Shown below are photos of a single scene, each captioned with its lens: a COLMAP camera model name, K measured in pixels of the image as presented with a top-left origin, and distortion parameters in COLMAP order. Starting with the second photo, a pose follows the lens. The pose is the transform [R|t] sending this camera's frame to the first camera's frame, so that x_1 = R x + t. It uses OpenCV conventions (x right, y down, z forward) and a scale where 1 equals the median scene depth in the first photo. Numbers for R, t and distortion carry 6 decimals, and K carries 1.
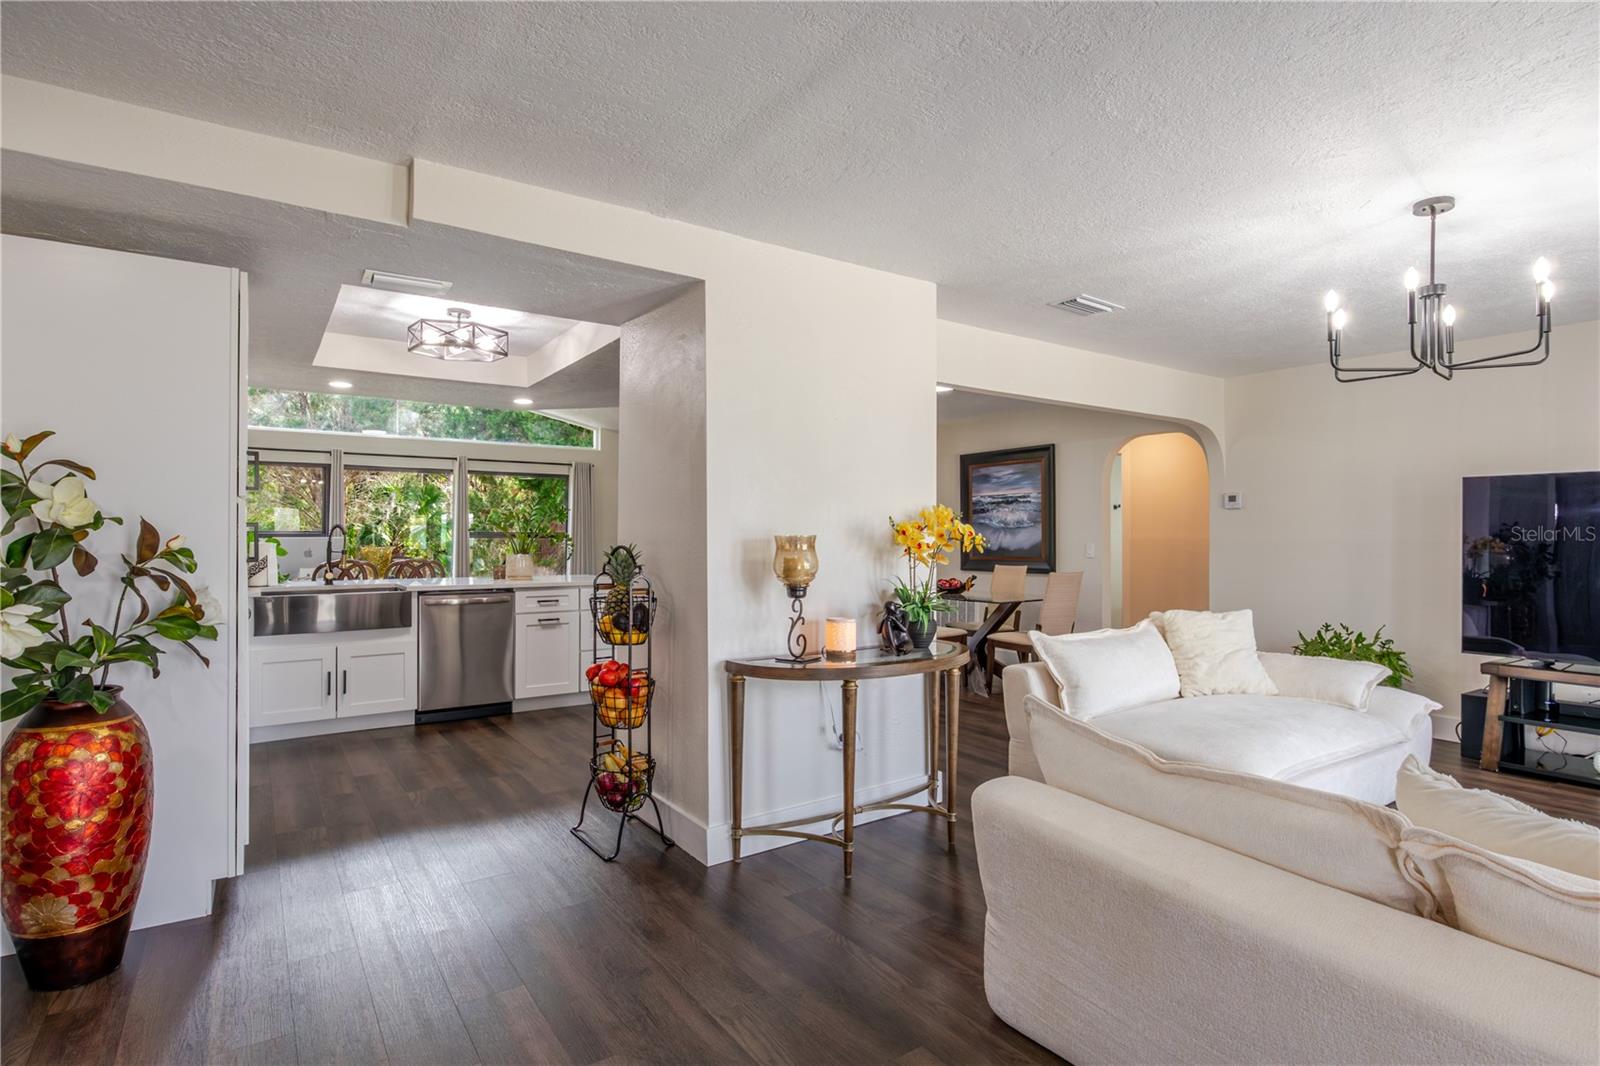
lens RADIAL K [[816.2, 0, 811.1], [0, 816.2, 536.4], [0, 0, 1]] dist [-0.003218, 0.000519]
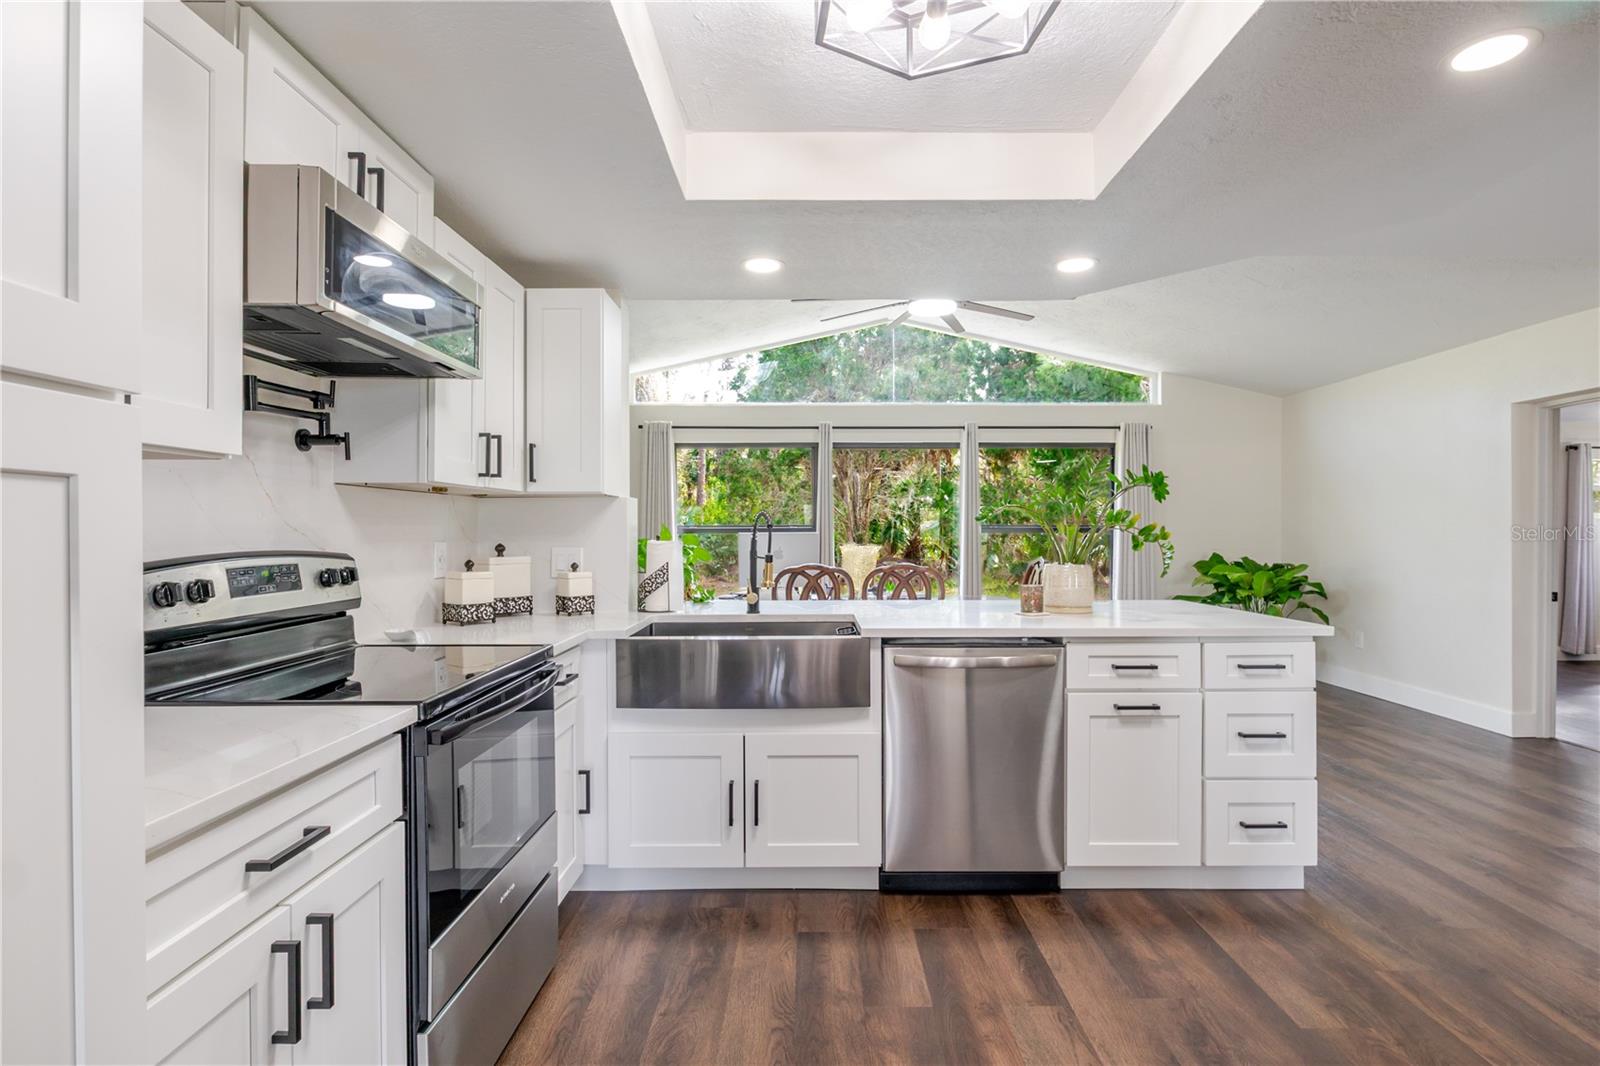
lens RADIAL K [[802.2, 0, 811.2], [0, 802.2, 533.6], [0, 0, 1]] dist [-0.007212, 0.000218]
pose [[0.820363, -0.001314, -0.571842, -0.338631], [0.003120, 0.999993, 0.002178, 0.001135], [0.571835, -0.003571, 0.820361, 0.824985]]
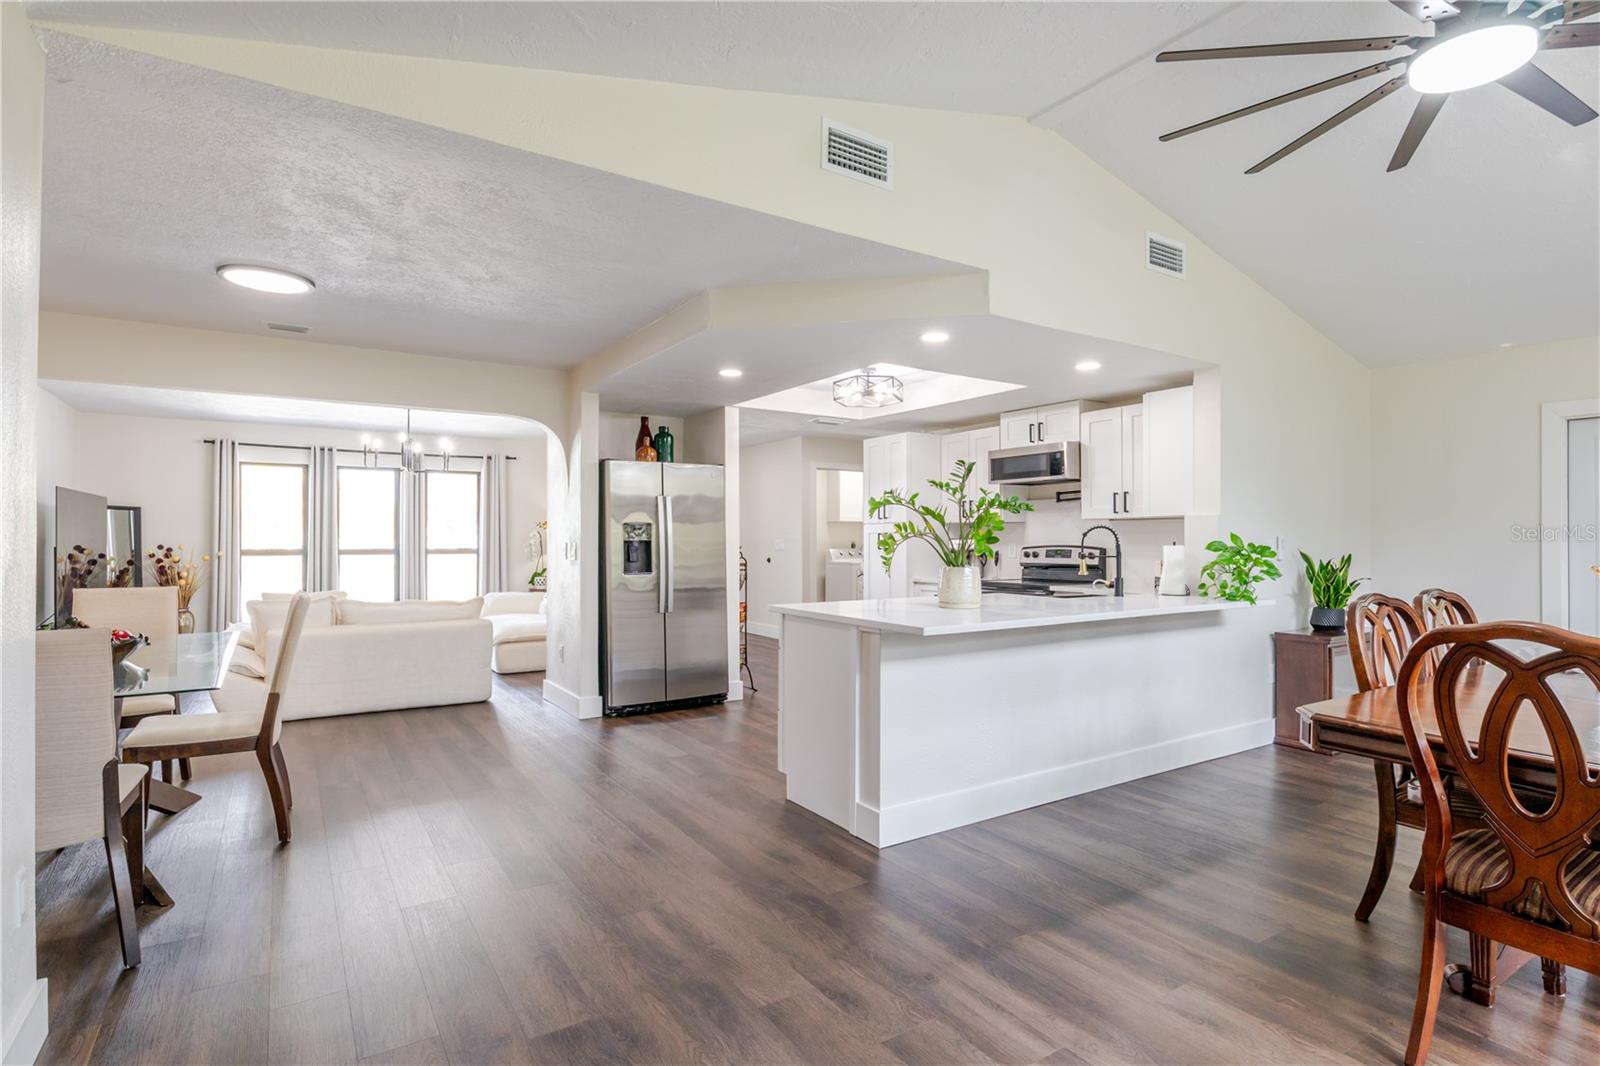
lens RADIAL K [[802.2, 0, 811.2], [0, 802.2, 533.6], [0, 0, 1]] dist [-0.007212, 0.000218]
pose [[-0.999667, -0.004070, 0.025489, -0.448740], [-0.004240, 0.999969, -0.006620, 0.002208], [-0.025461, -0.006726, -0.999653, 2.774848]]
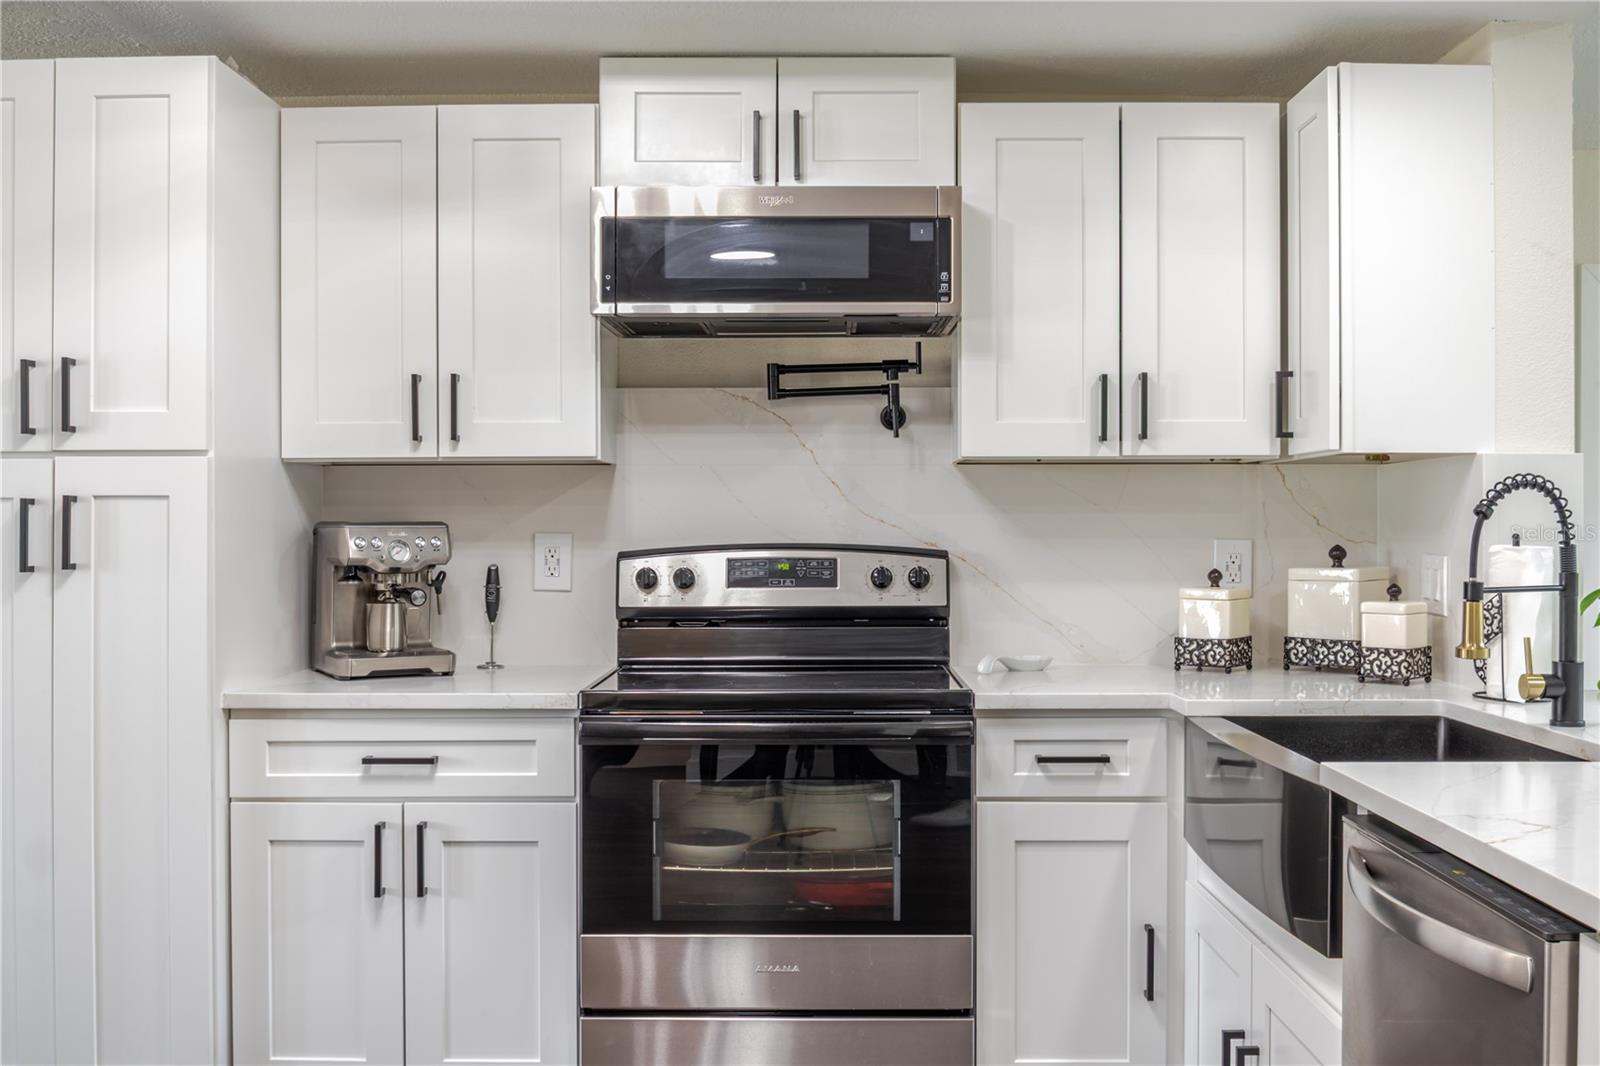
lens RADIAL K [[1584.3, 0, 806.8], [0, 1584.3, 530.1], [0, 0, 1]] dist [-0.040847, -0.016446]
pose [[-0.577302, 0.003217, -0.816524, -0.124768], [-0.001634, 0.999986, 0.005094, -0.000805], [0.816529, 0.004275, -0.577289, 1.640286]]
